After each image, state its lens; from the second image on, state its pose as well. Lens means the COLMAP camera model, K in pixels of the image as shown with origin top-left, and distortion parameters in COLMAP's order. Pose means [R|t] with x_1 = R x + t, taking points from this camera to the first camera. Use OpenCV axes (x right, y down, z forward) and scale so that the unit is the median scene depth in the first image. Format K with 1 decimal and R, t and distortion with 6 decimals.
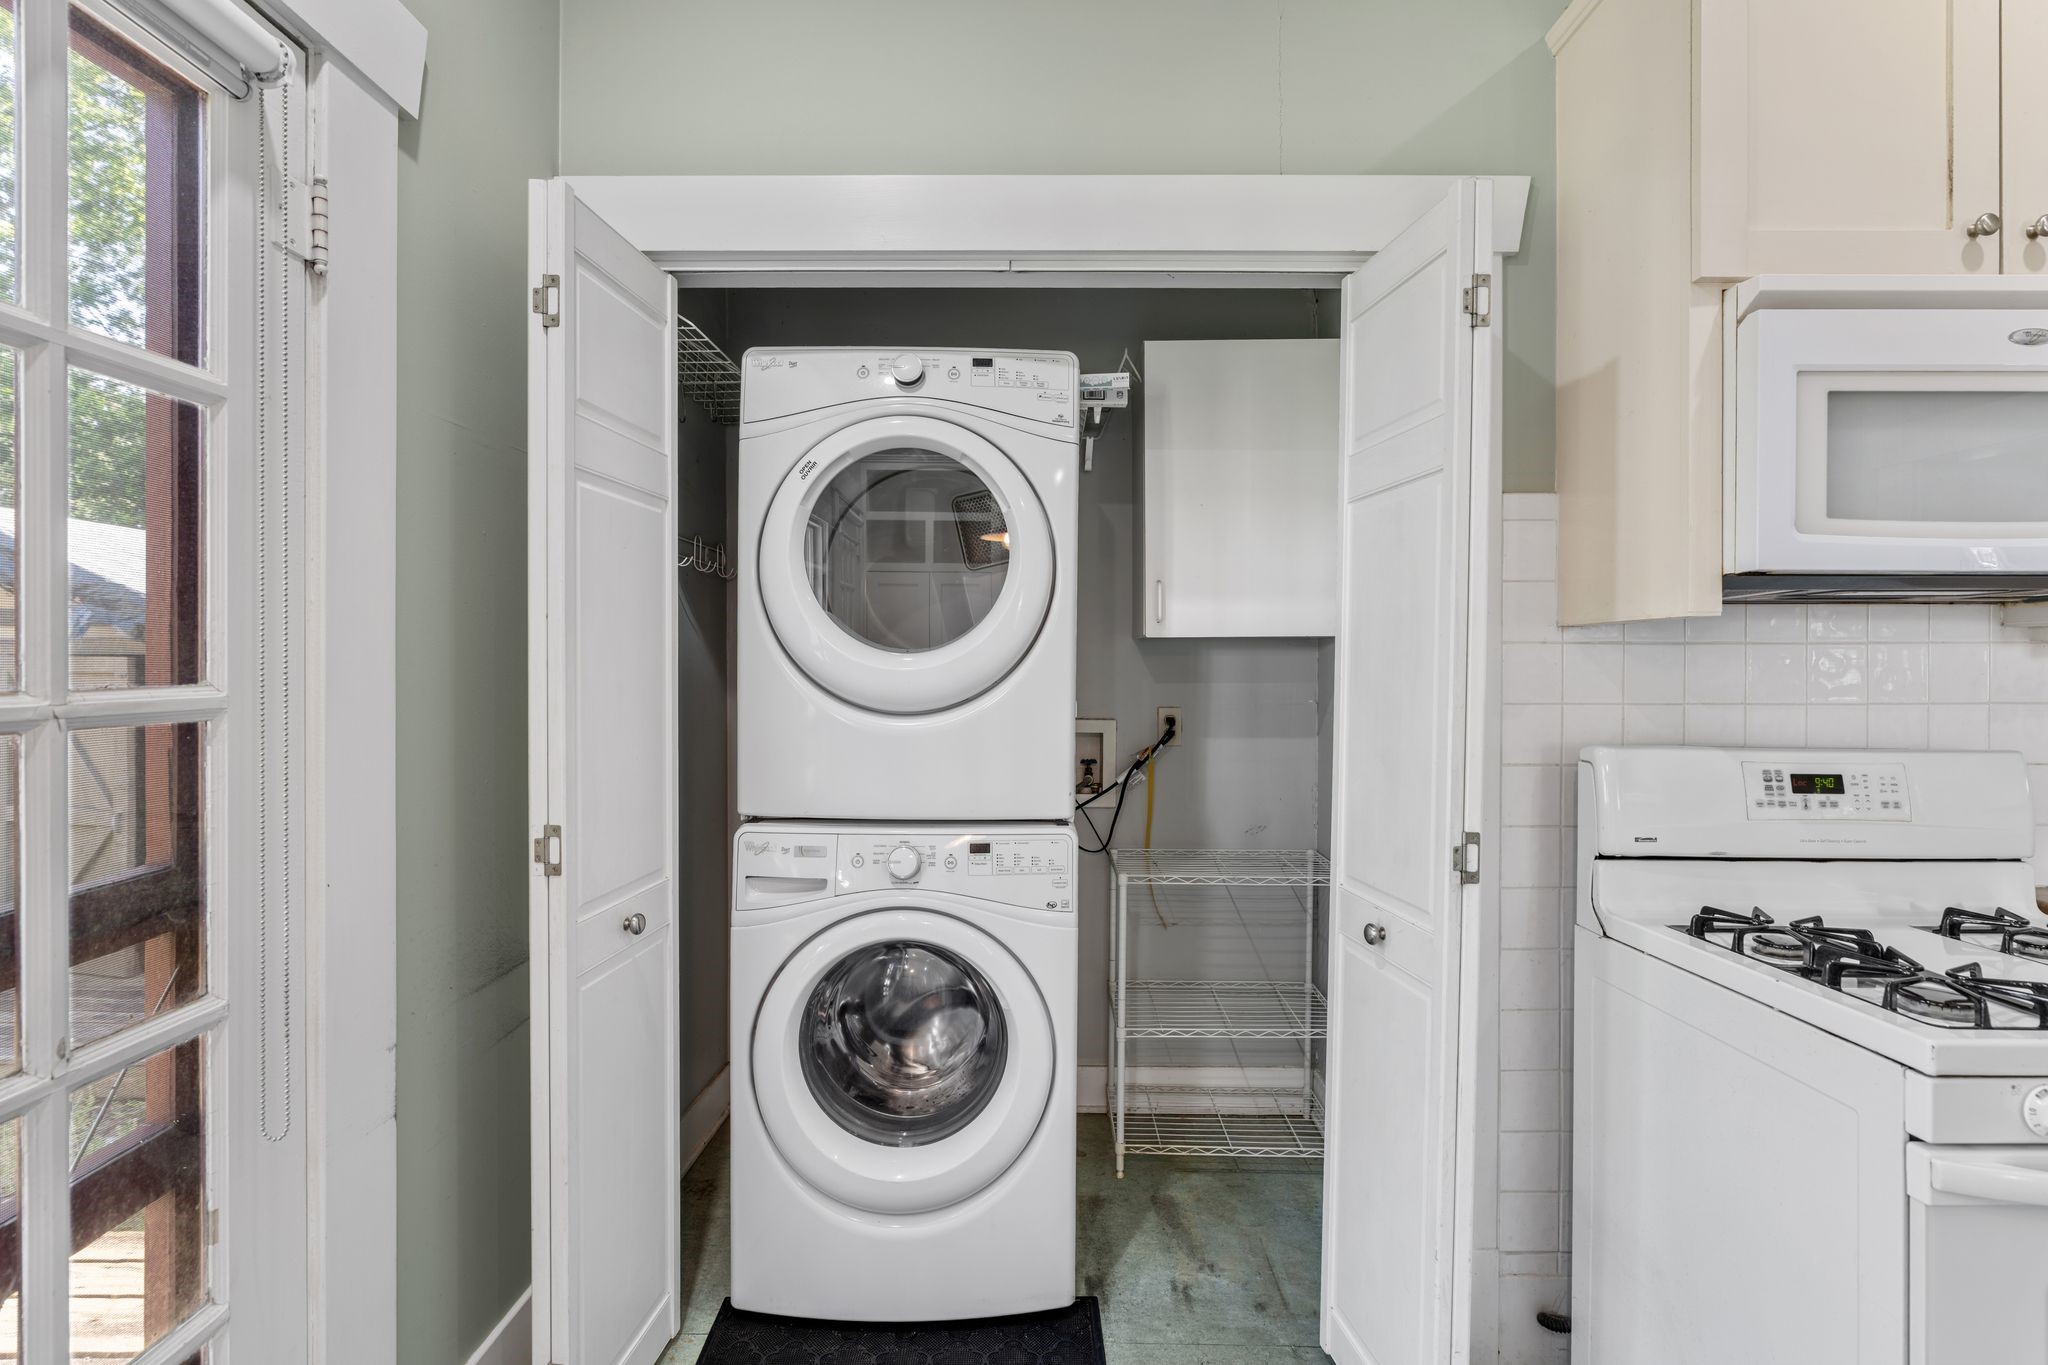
lens RADIAL K [[932.9, 0, 1028.3], [0, 932.9, 672.2], [0, 0, 1]] dist [-0.004504, 0.001606]
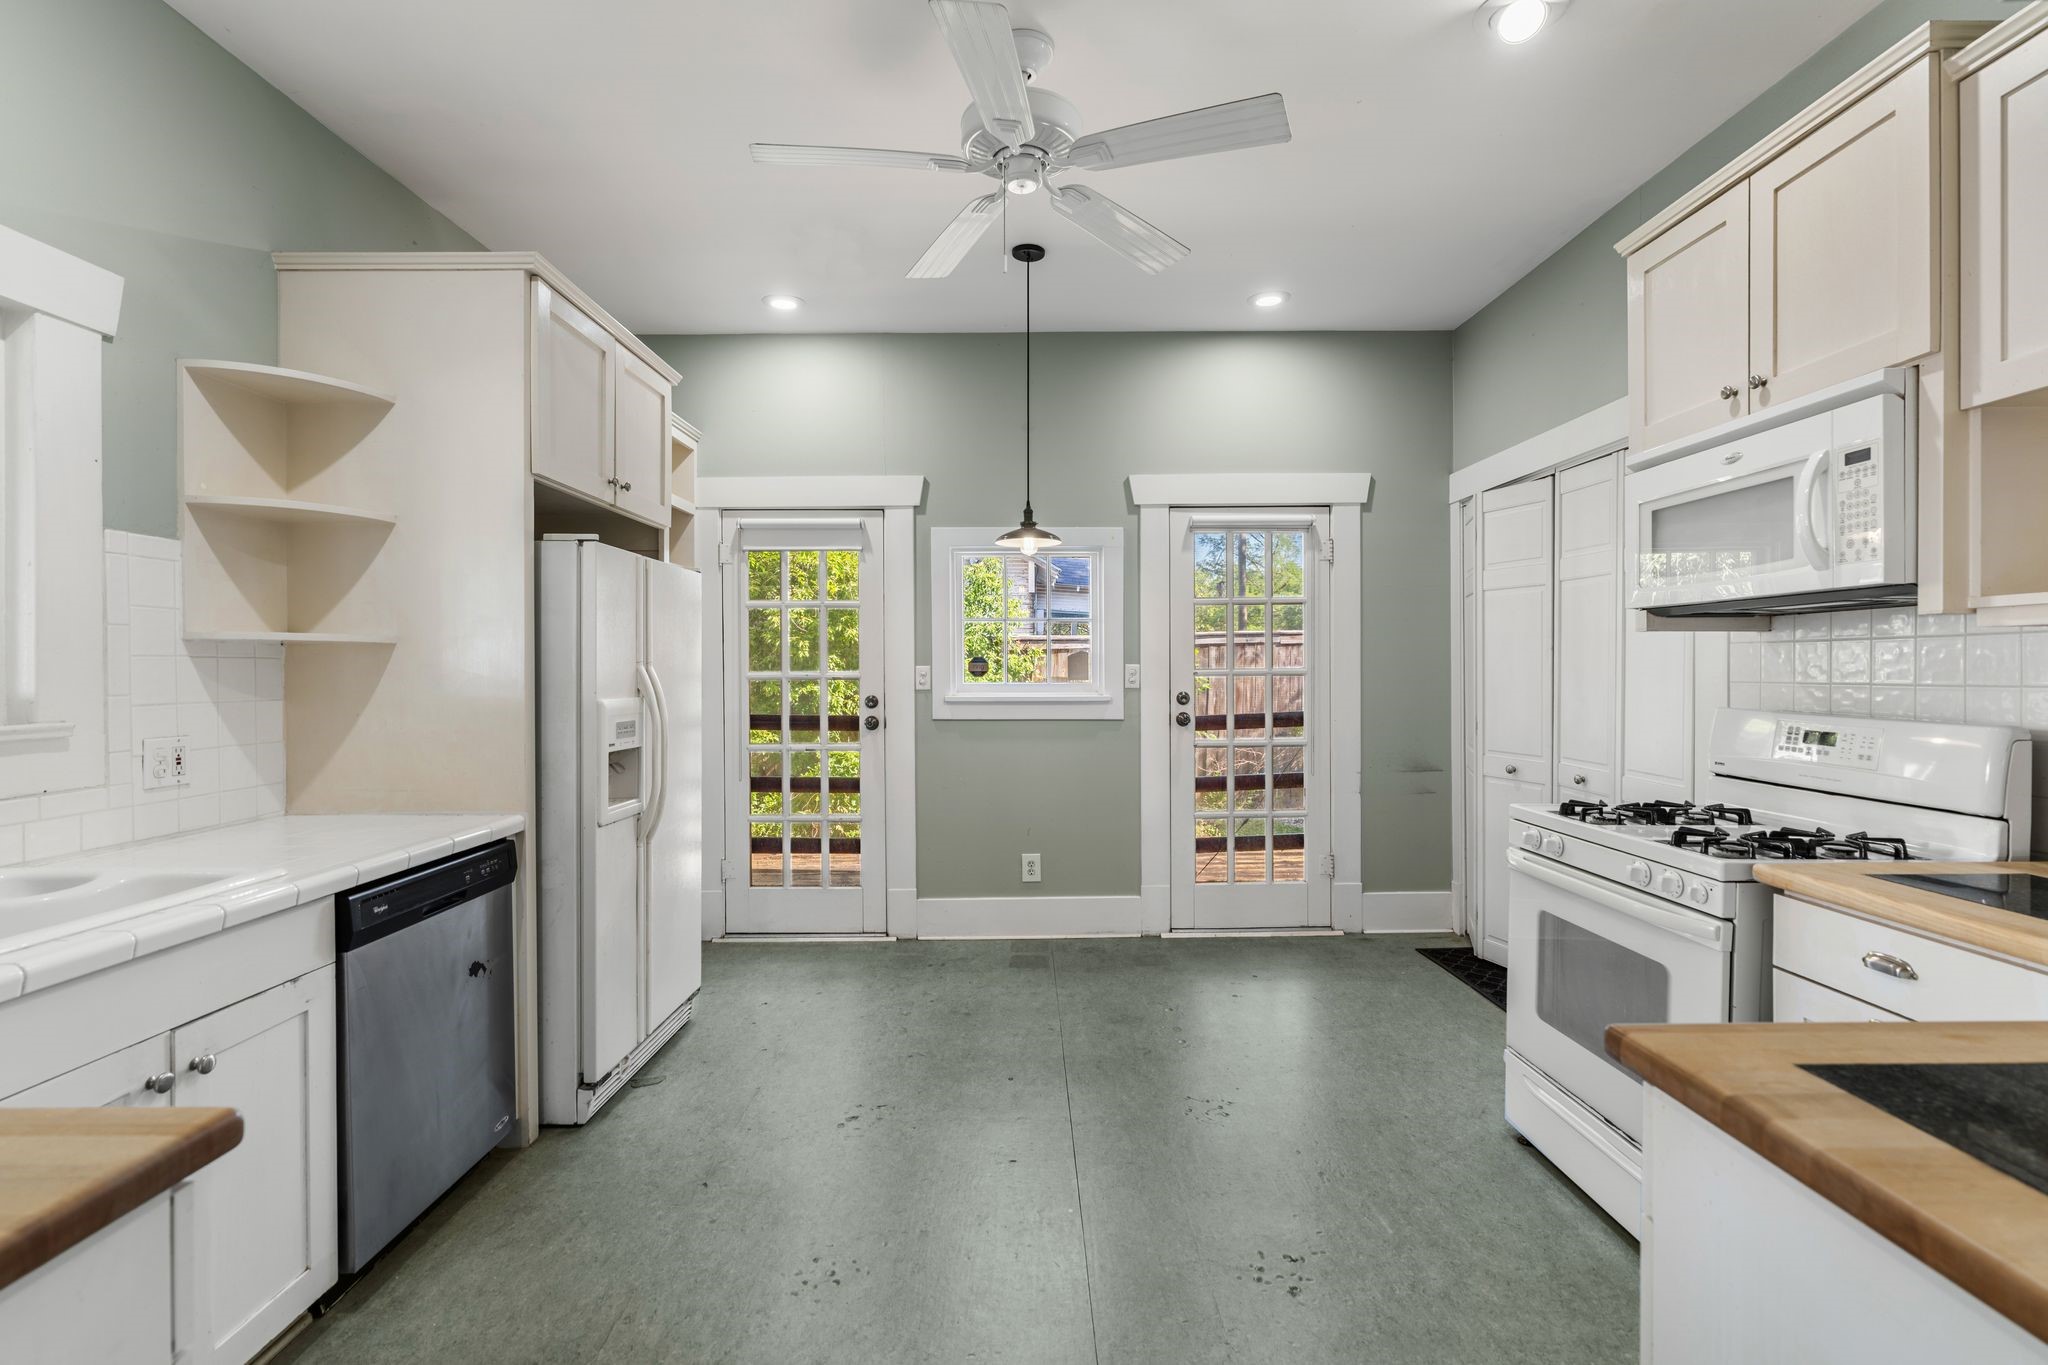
lens RADIAL K [[932.9, 0, 1029.5], [0, 932.9, 672.6], [0, 0, 1]] dist [-0.004504, 0.001606]
pose [[0.015300, 0.004160, -0.999874, 2.446195], [-0.004115, 0.999983, 0.004098, 0.020034], [0.999874, 0.004051, 0.015317, -0.256444]]
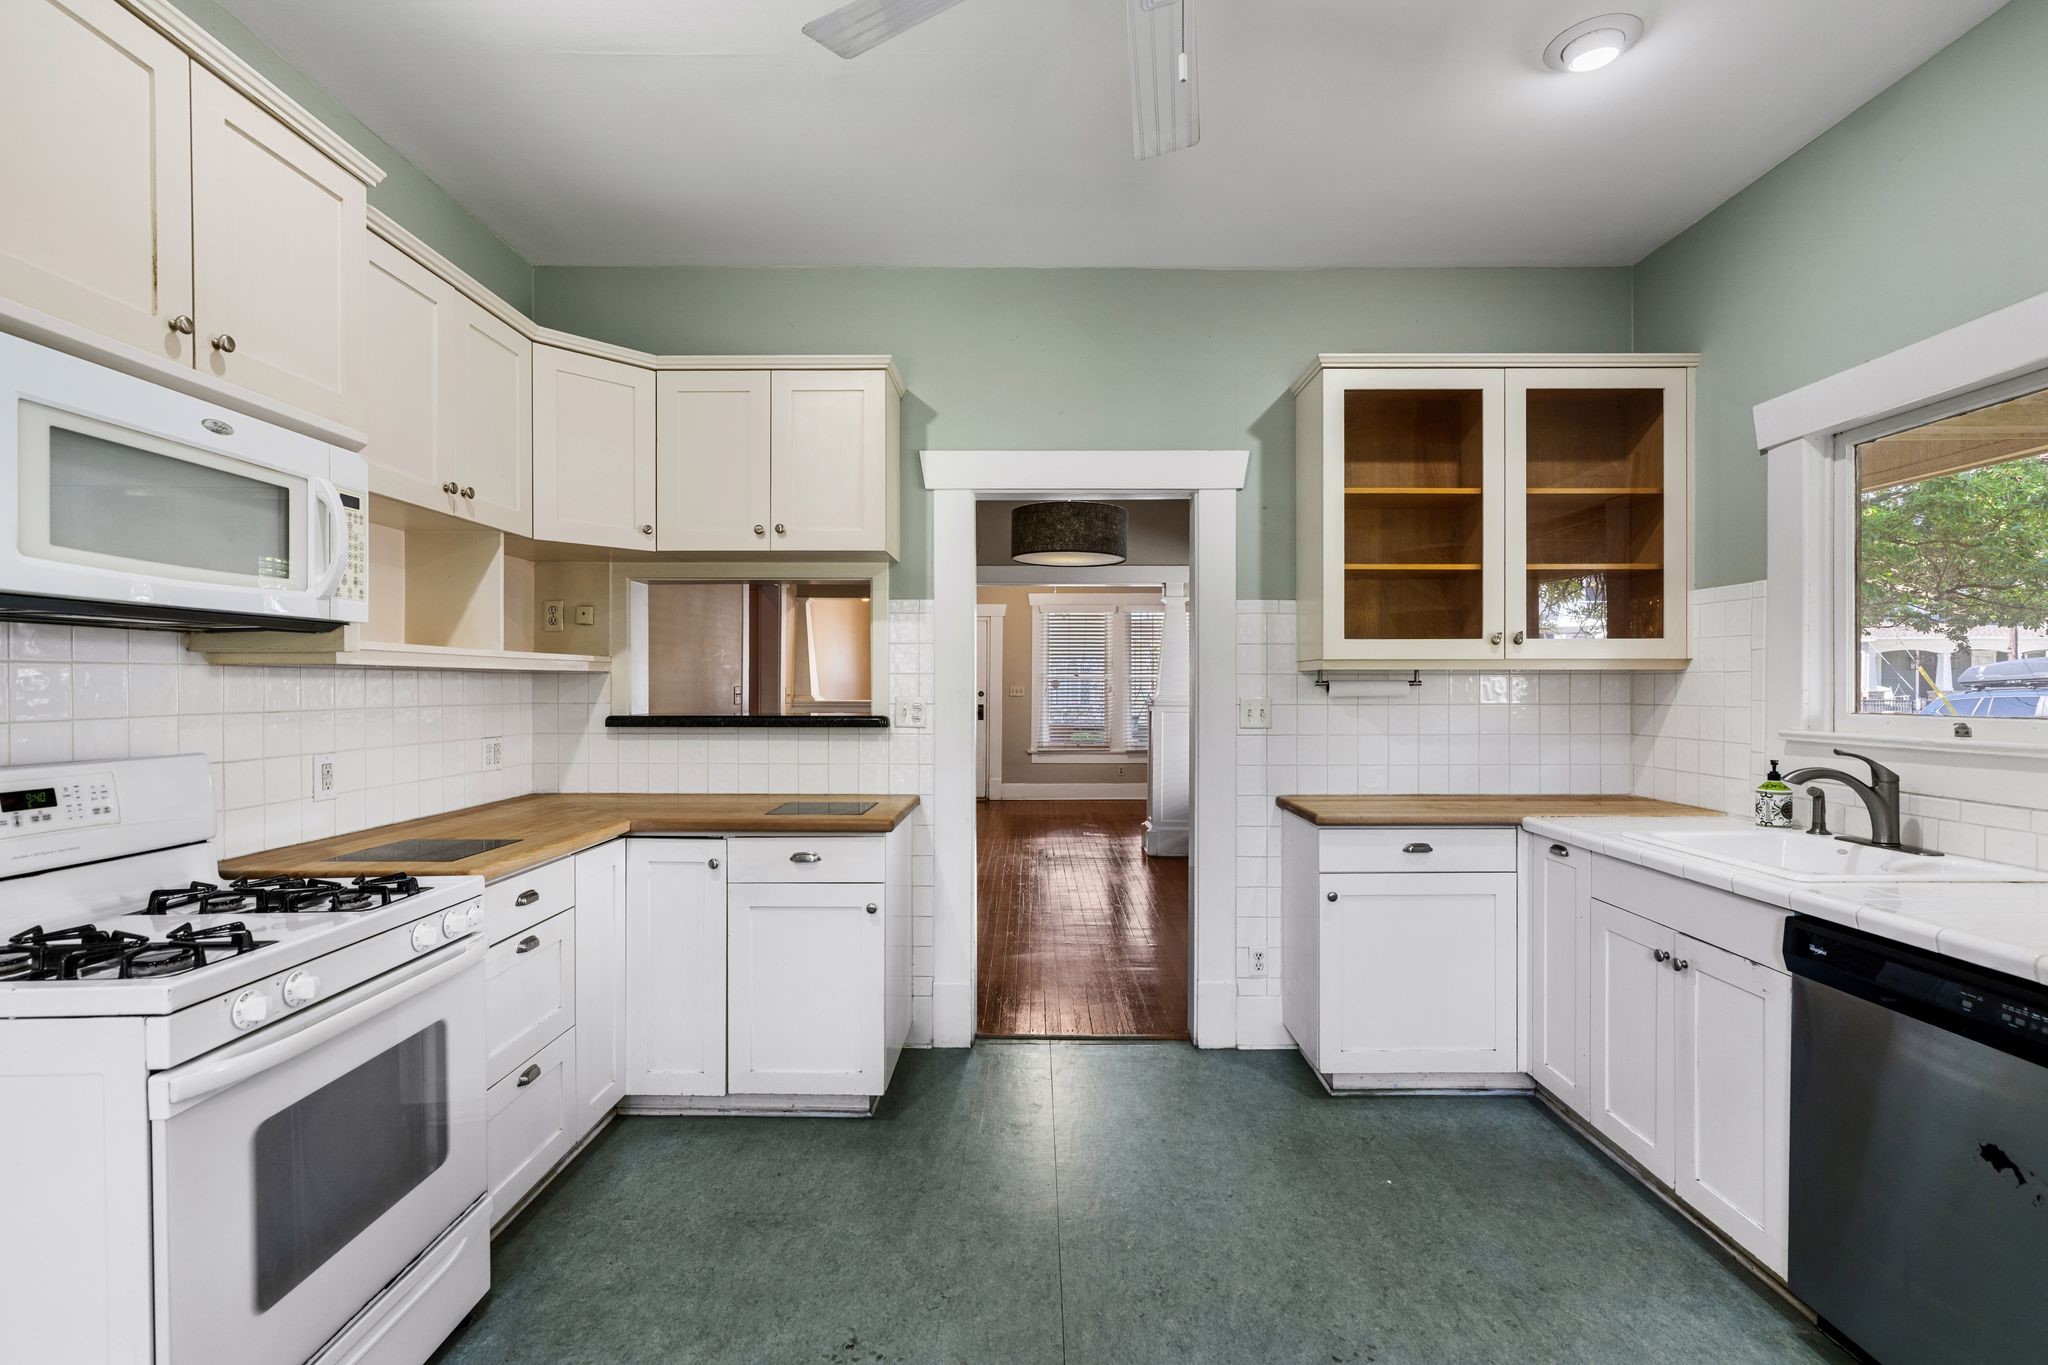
lens RADIAL K [[932.9, 0, 1034.4], [0, 932.9, 689.1], [0, 0, 1]] dist [-0.004504, 0.001606]
pose [[-0.003156, -0.005005, 0.999982, -0.187933], [0.007333, 0.999960, 0.005028, 0.002111], [-0.999968, 0.007349, -0.003119, -0.107007]]
